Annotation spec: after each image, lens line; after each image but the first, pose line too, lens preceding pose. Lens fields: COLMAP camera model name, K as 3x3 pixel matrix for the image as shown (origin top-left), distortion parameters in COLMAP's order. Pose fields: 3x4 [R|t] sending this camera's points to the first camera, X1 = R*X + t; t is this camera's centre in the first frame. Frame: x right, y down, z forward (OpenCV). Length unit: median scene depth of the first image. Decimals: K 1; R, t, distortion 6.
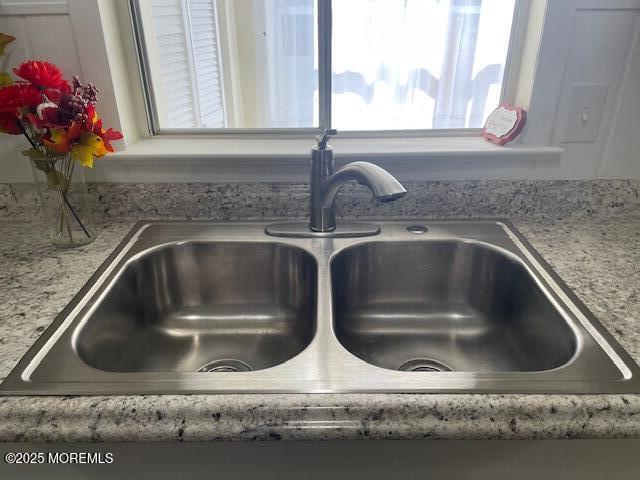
lens RADIAL K [[488.5, 0, 318.3], [0, 488.5, 242.1], [0, 0, 1]] dist [0.075078, -0.087445]
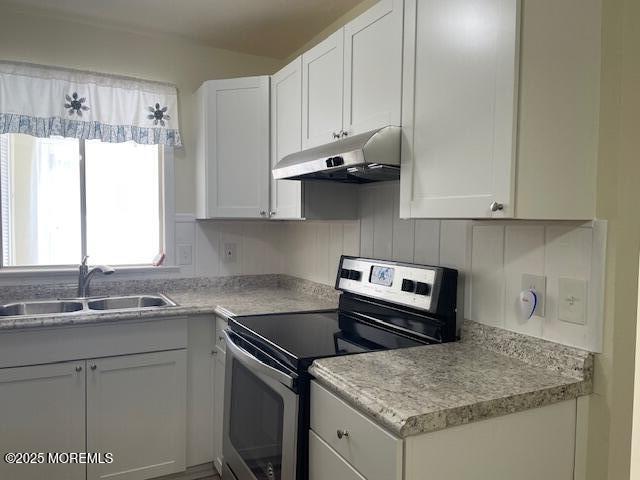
lens RADIAL K [[488.5, 0, 318.3], [0, 488.5, 242.1], [0, 0, 1]] dist [0.075078, -0.087445]
pose [[0.893097, -0.002766, 0.449855, -0.057101], [0.182907, 0.915829, -0.357495, 0.821396], [-0.411002, 0.401559, 0.818430, -1.650696]]
